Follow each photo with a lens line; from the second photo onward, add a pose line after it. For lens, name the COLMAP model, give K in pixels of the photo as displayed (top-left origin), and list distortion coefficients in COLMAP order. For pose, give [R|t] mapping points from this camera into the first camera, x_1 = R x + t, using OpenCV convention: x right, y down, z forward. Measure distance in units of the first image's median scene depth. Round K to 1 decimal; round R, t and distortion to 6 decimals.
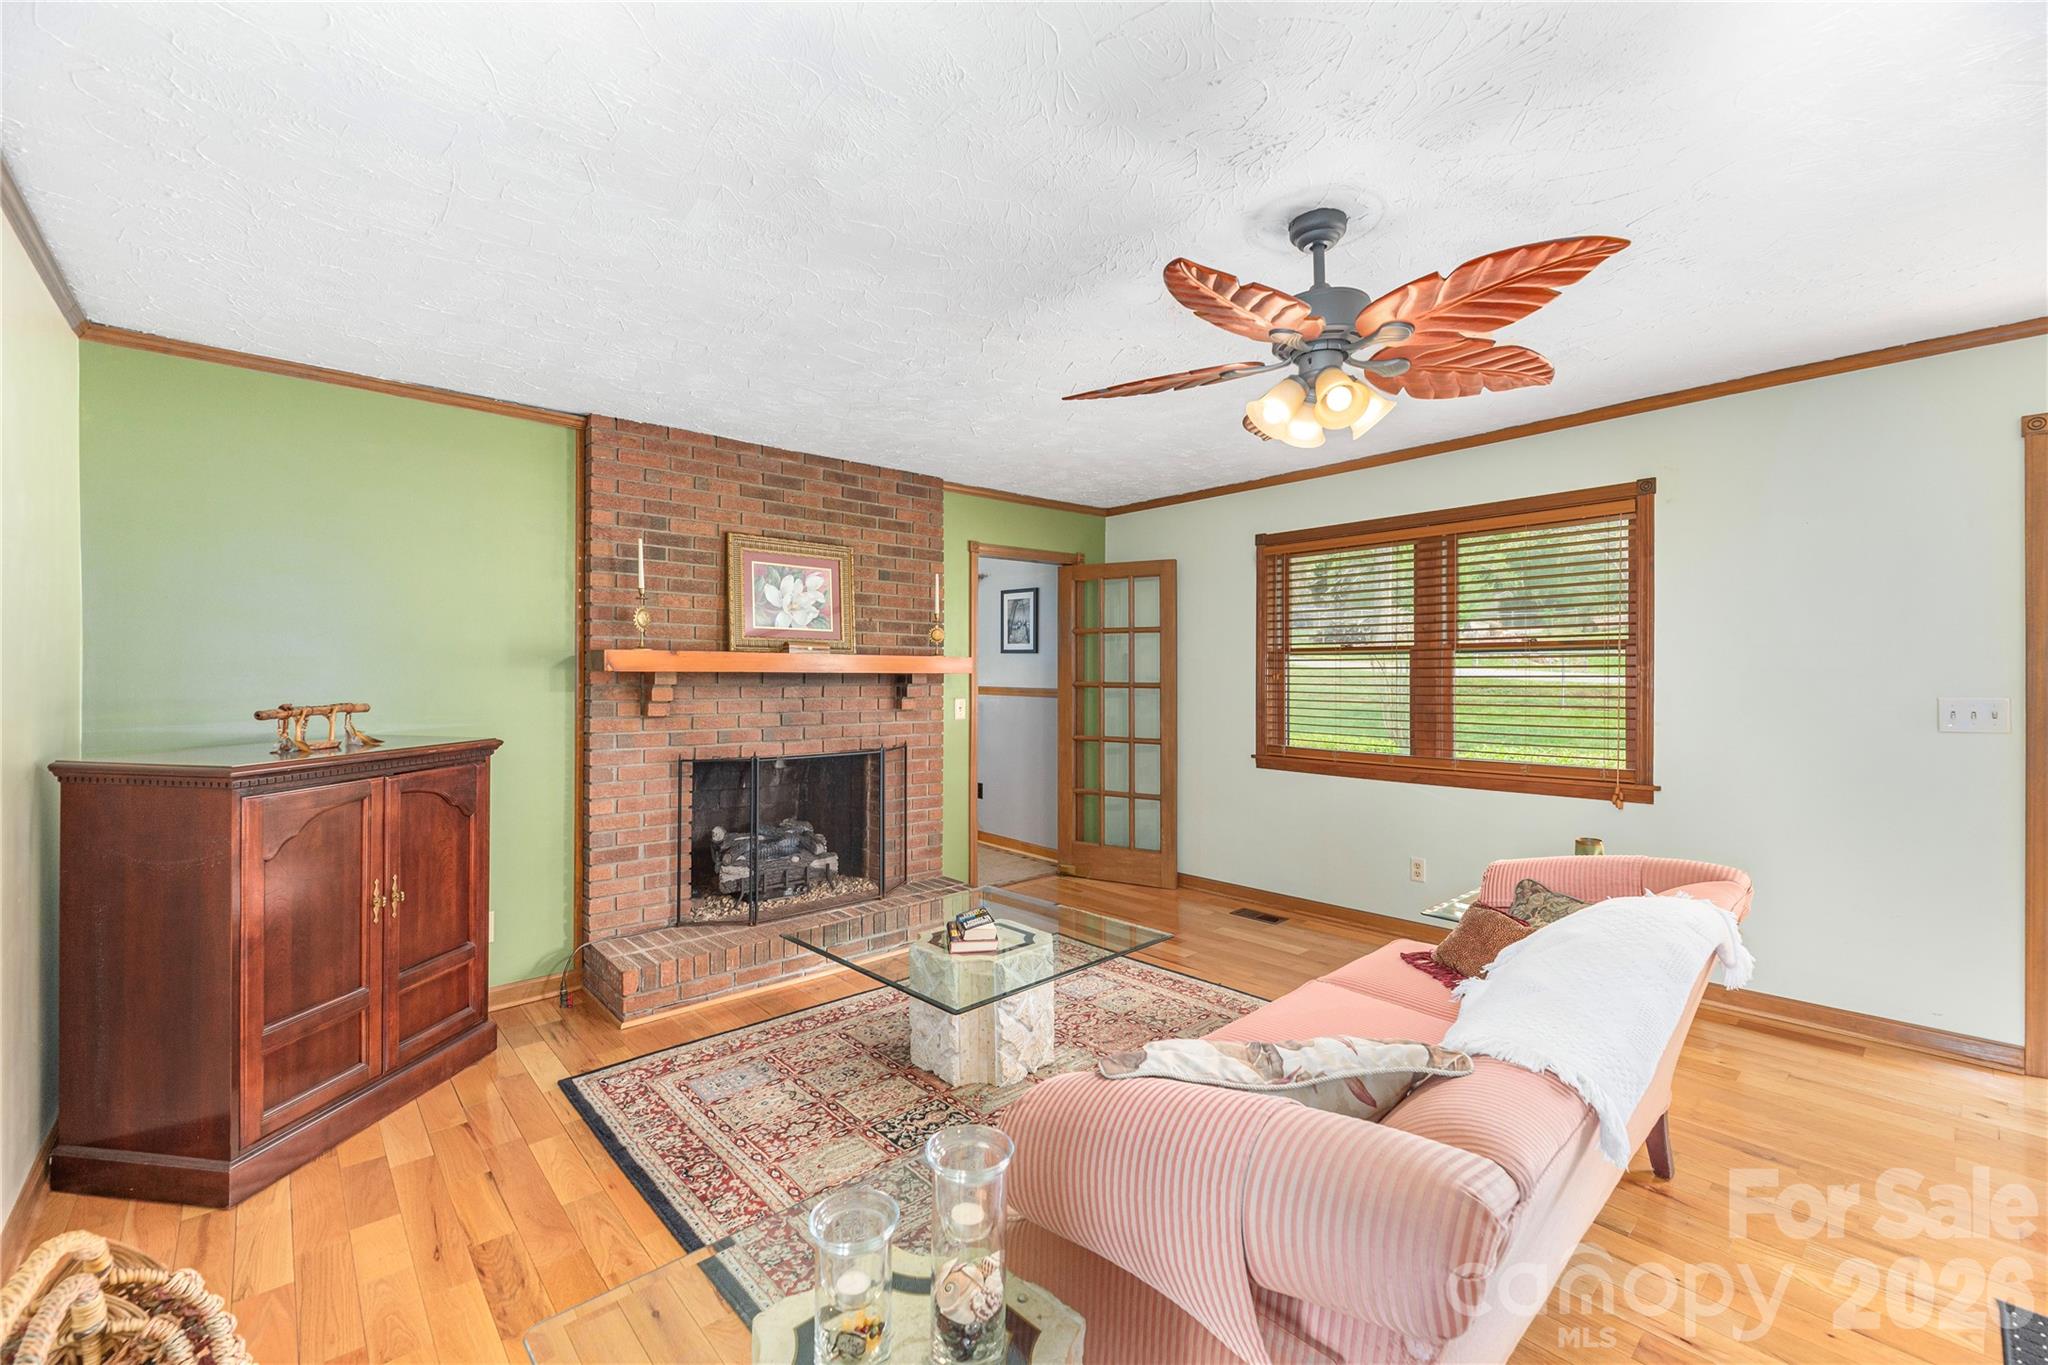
lens RADIAL K [[833.9, 0, 1026.0], [0, 833.9, 676.6], [0, 0, 1]] dist [-0.000999, 0.000147]
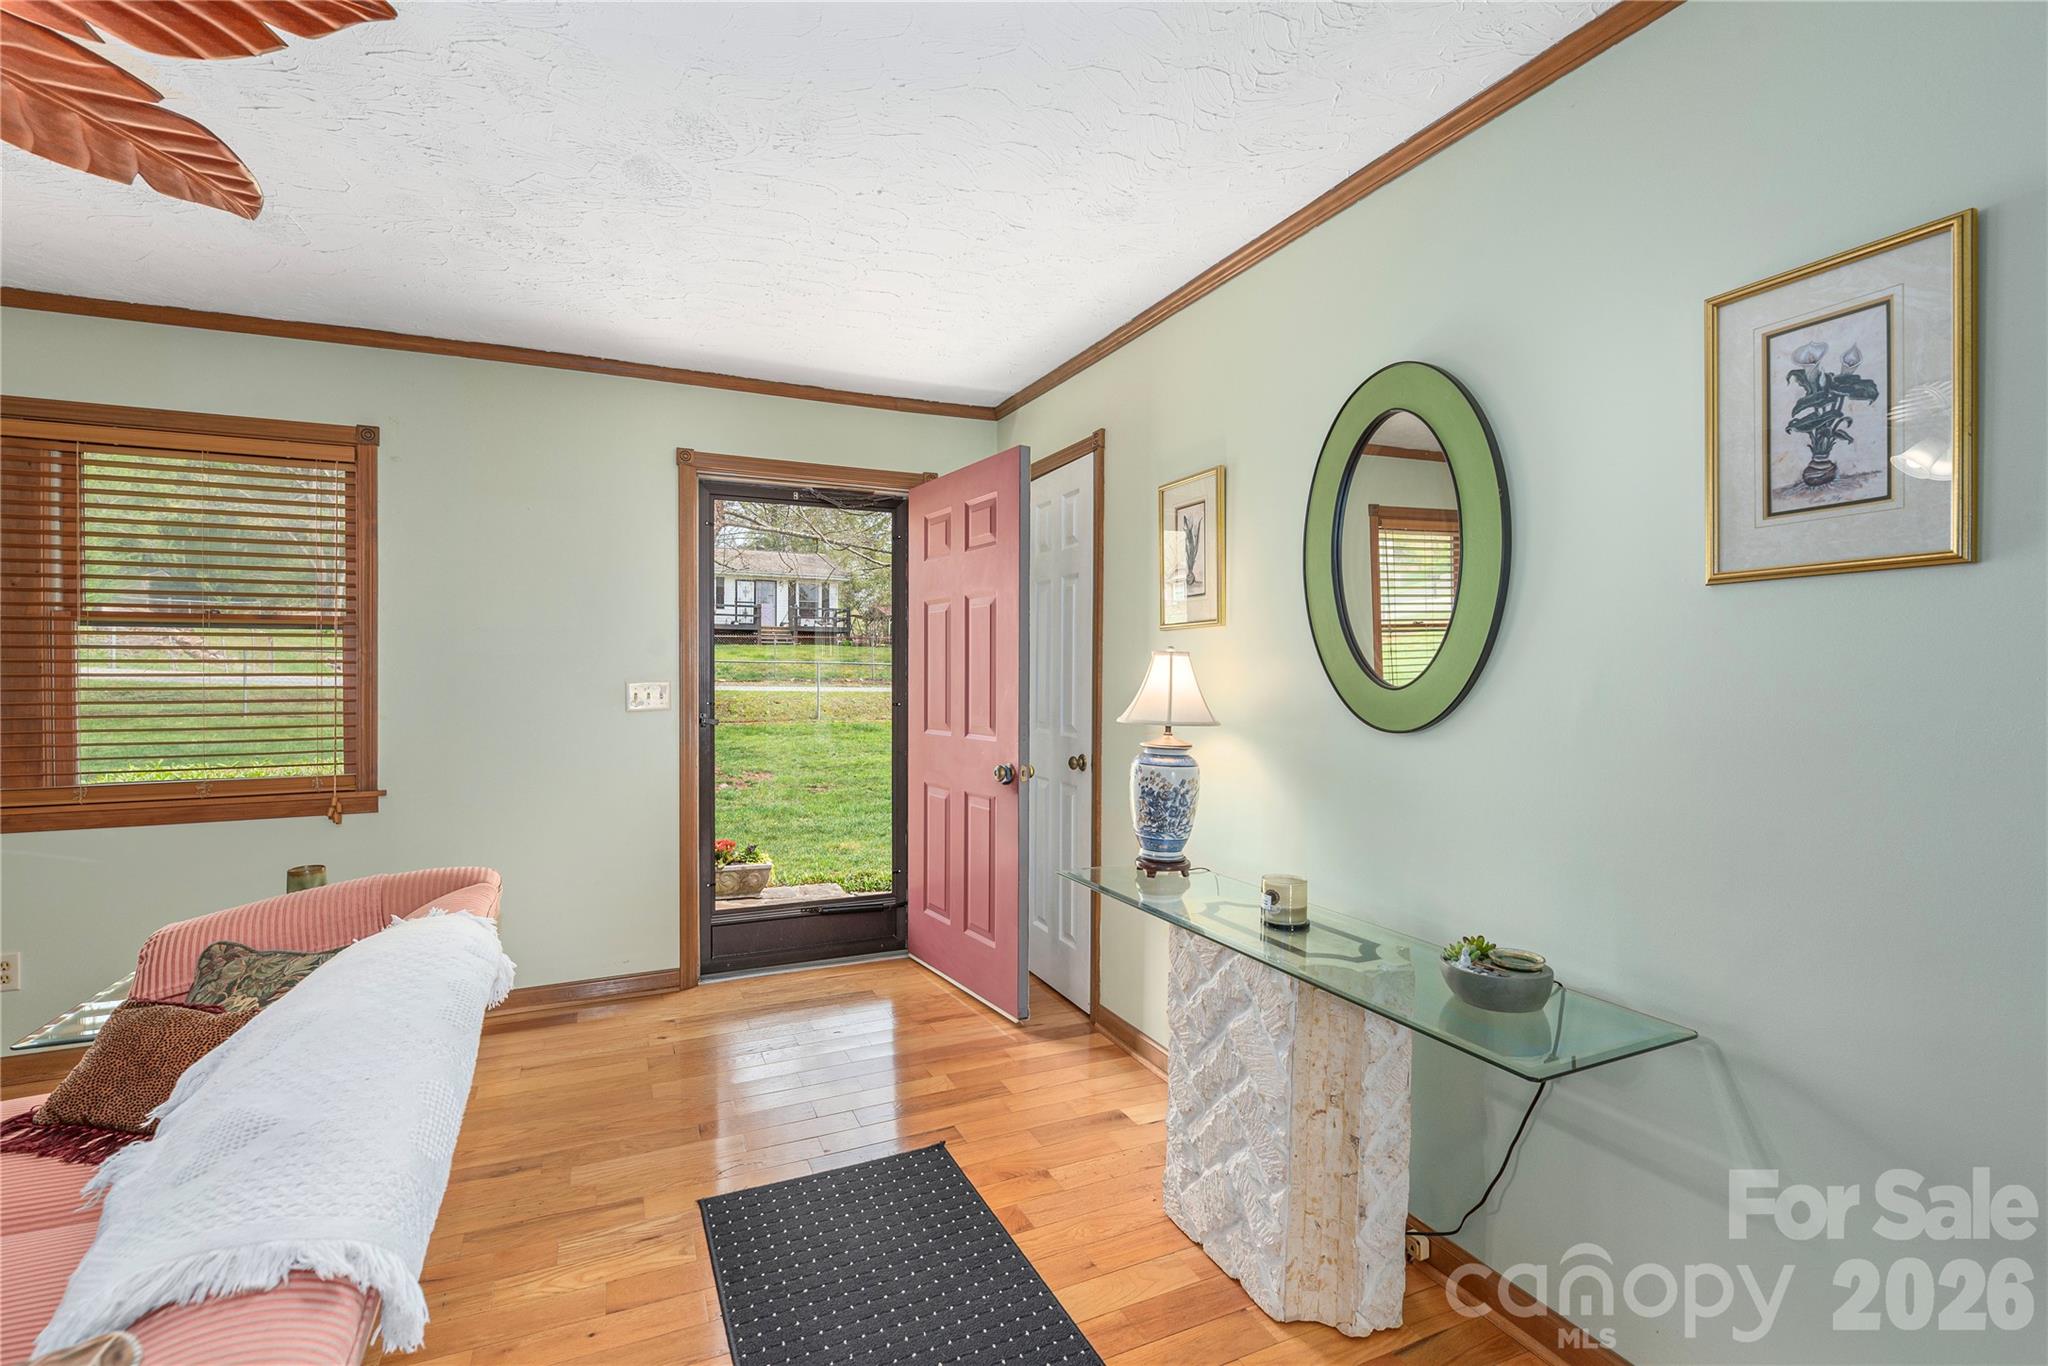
lens RADIAL K [[921.0, 0, 1030.9], [0, 921.0, 687.6], [0, 0, 1]] dist [-0.000679, -0.001177]
pose [[0.287213, -0.008803, 0.957826, 0.060974], [-0.001256, 0.999953, 0.009567, 0.021533], [-0.957866, -0.003950, 0.287189, 0.122010]]
